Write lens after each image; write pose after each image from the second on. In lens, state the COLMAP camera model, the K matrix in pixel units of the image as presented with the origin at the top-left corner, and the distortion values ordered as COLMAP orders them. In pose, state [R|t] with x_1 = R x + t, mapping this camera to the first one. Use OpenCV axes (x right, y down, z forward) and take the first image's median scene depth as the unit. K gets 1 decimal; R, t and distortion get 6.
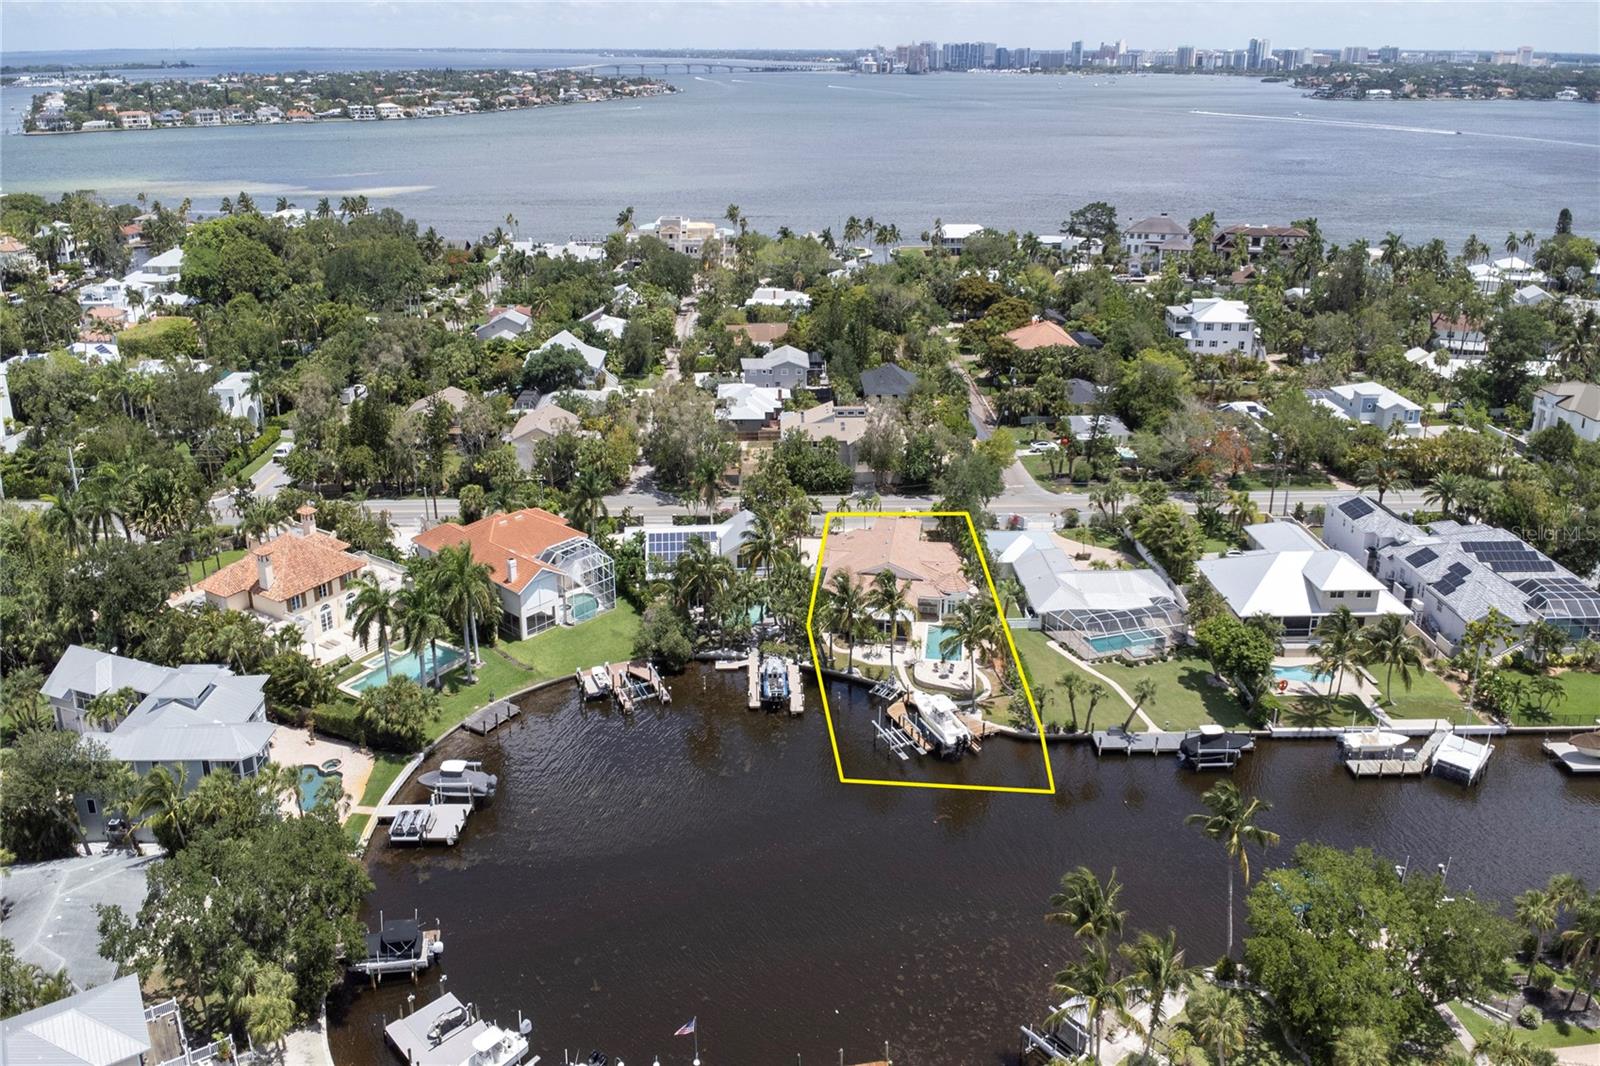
lens RADIAL K [[1110.7, 0, 827.6], [0, 1110.7, 531.3], [0, 0, 1]] dist [0.051361, -0.068865]
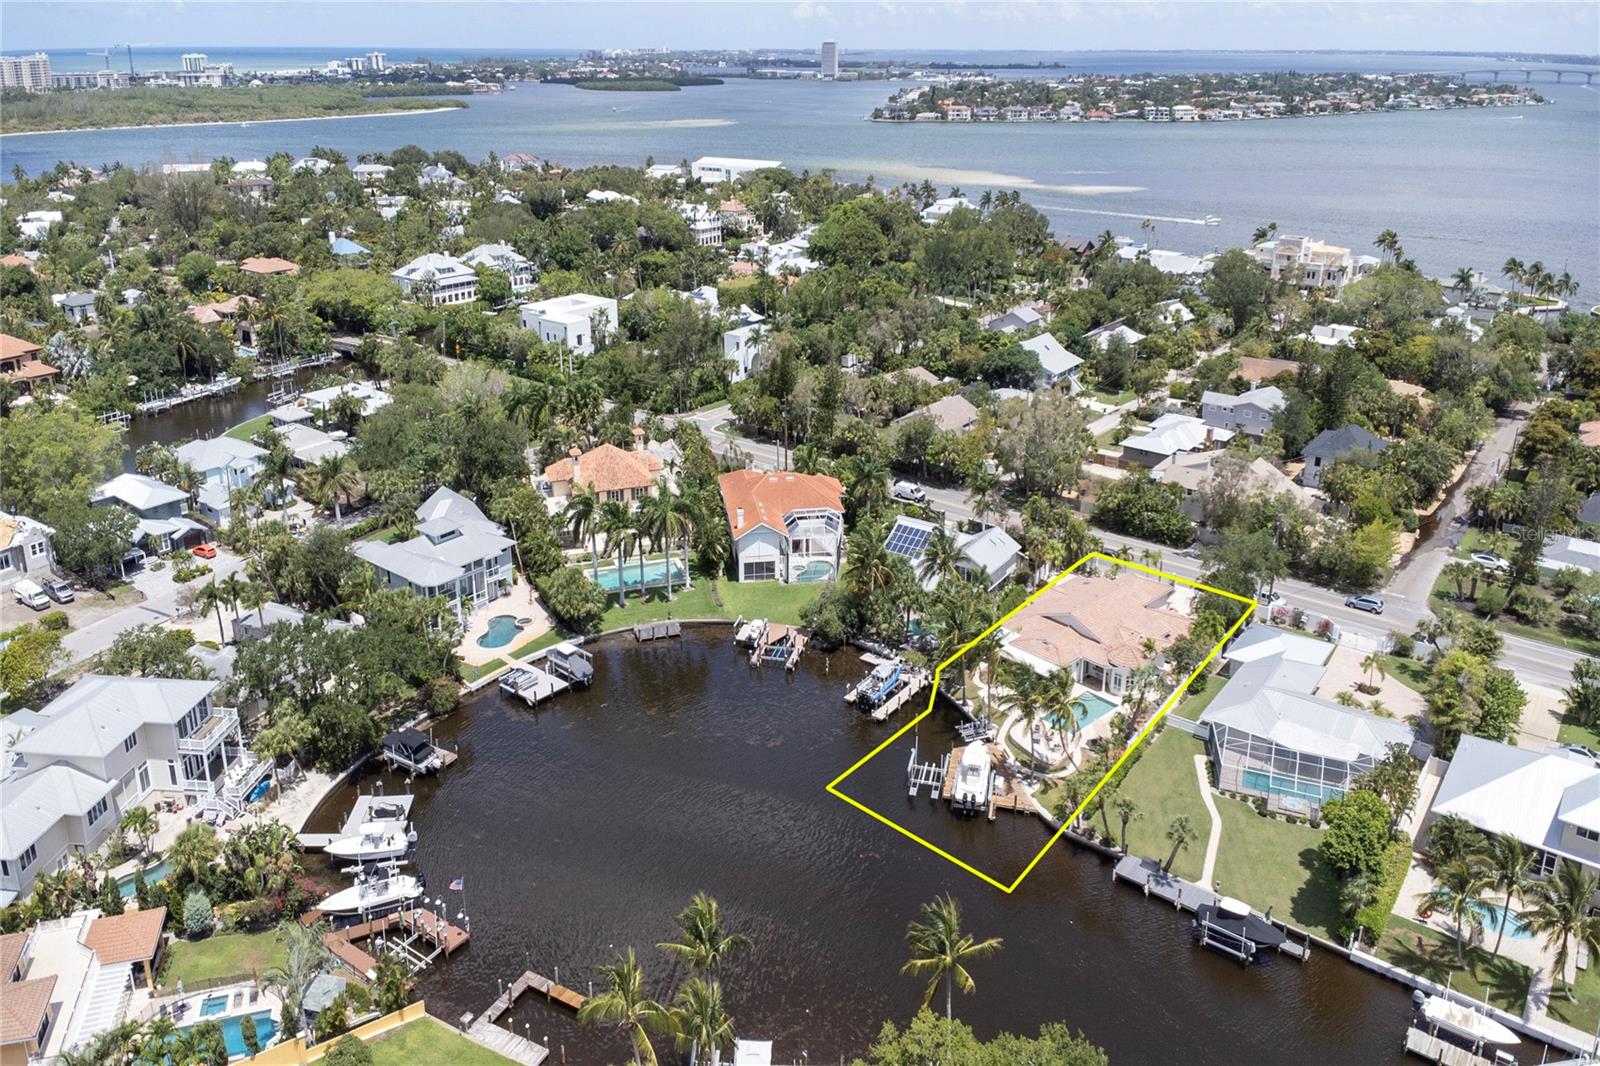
lens RADIAL K [[1110.7, 0, 827.6], [0, 1110.7, 531.3], [0, 0, 1]] dist [0.051361, -0.068865]
pose [[0.779959, 0.250014, -0.573721, 0.381986], [-0.251102, 0.964728, 0.079039, -0.056847], [0.573246, 0.082415, 0.815228, 0.106855]]
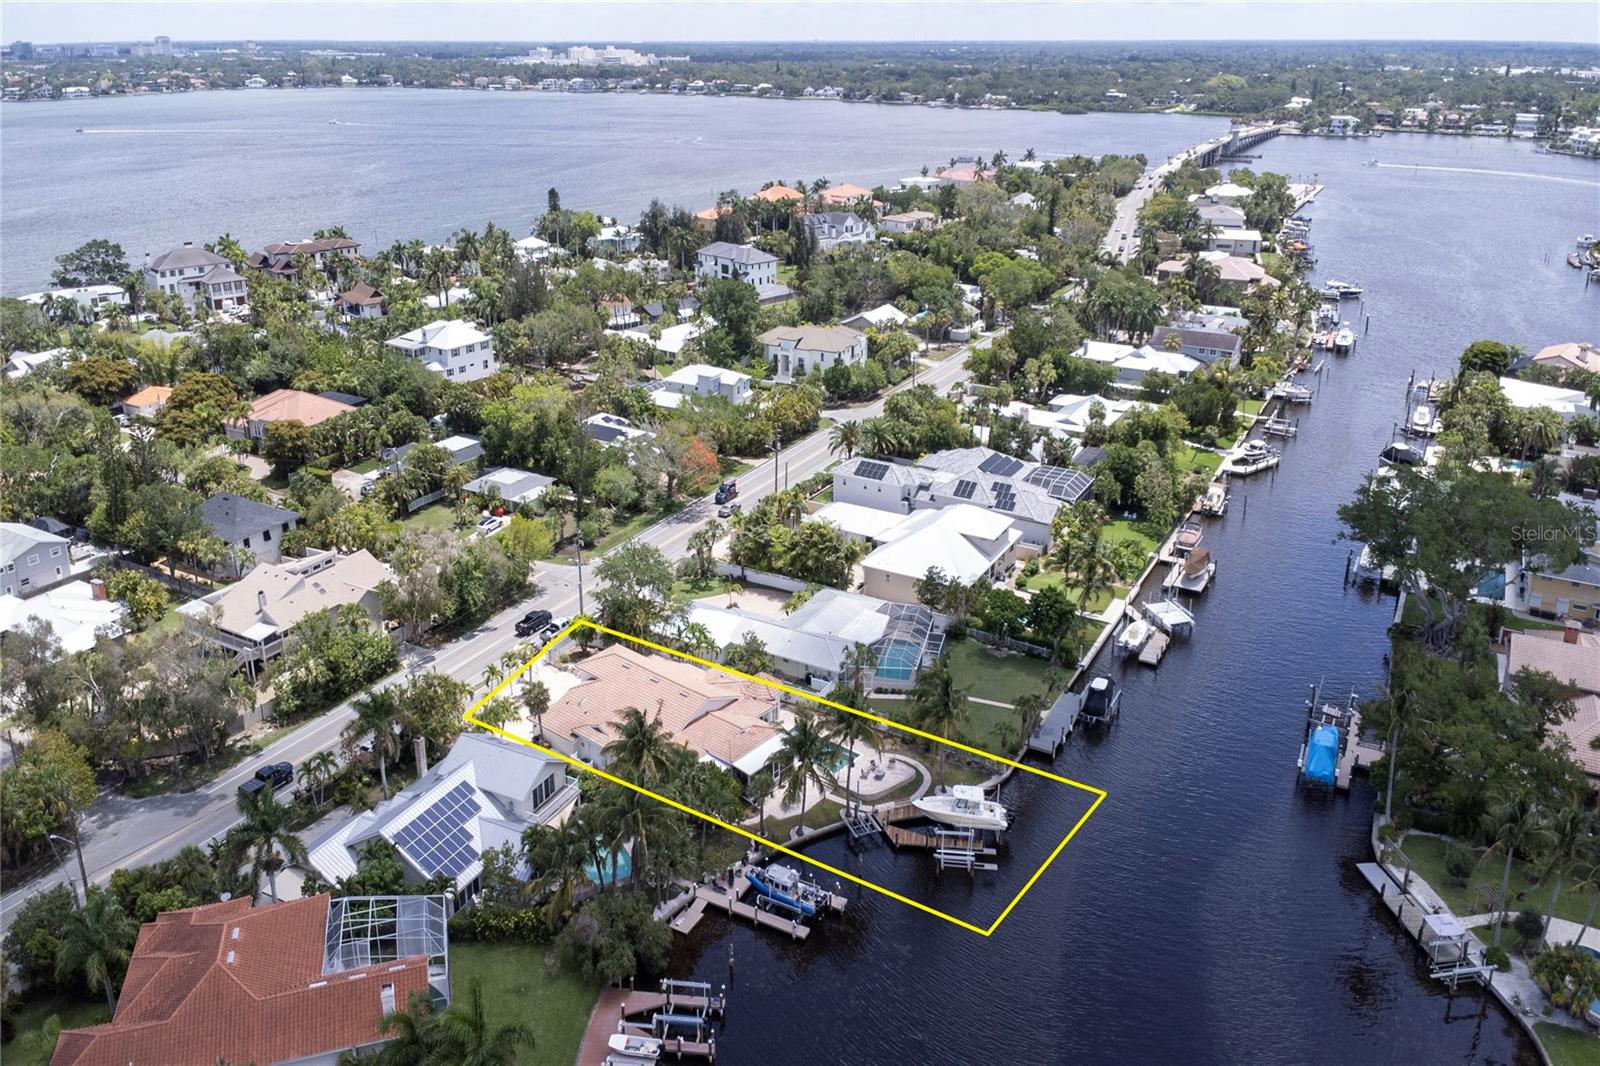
lens RADIAL K [[1110.7, 0, 827.6], [0, 1110.7, 531.3], [0, 0, 1]] dist [0.051361, -0.068865]
pose [[0.535431, -0.343903, 0.771391, -0.441026], [0.338935, 0.924065, 0.176710, -0.182055], [-0.773587, 0.166836, 0.611334, 0.385738]]
